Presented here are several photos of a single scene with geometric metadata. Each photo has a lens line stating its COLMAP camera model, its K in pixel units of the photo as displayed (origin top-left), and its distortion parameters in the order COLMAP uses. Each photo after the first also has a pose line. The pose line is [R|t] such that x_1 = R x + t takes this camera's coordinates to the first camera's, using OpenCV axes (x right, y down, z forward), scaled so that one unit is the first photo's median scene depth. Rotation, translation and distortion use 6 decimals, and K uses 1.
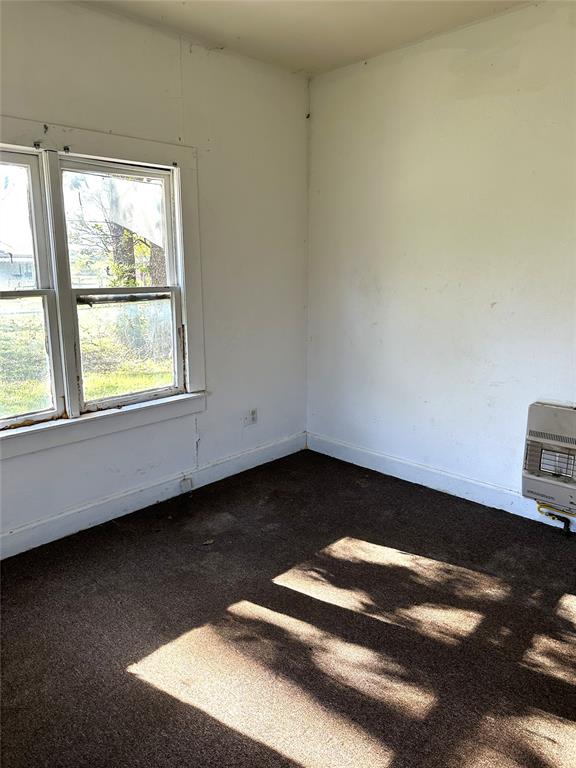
lens RADIAL K [[539.7, 0, 289.9], [0, 539.7, 381.5], [0, 0, 1]] dist [0.055560, -0.086200]
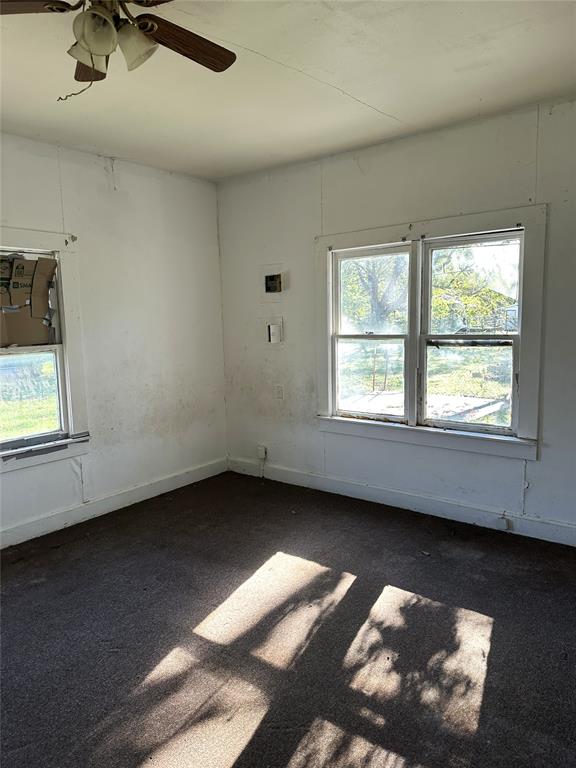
lens RADIAL K [[539.7, 0, 288.7], [0, 539.7, 388.2], [0, 0, 1]] dist [0.055560, -0.086200]
pose [[0.087377, 0.123873, -0.988444, 0.914177], [-0.191811, 0.975764, 0.105328, -0.110787], [0.977535, 0.180391, 0.109020, 0.515137]]
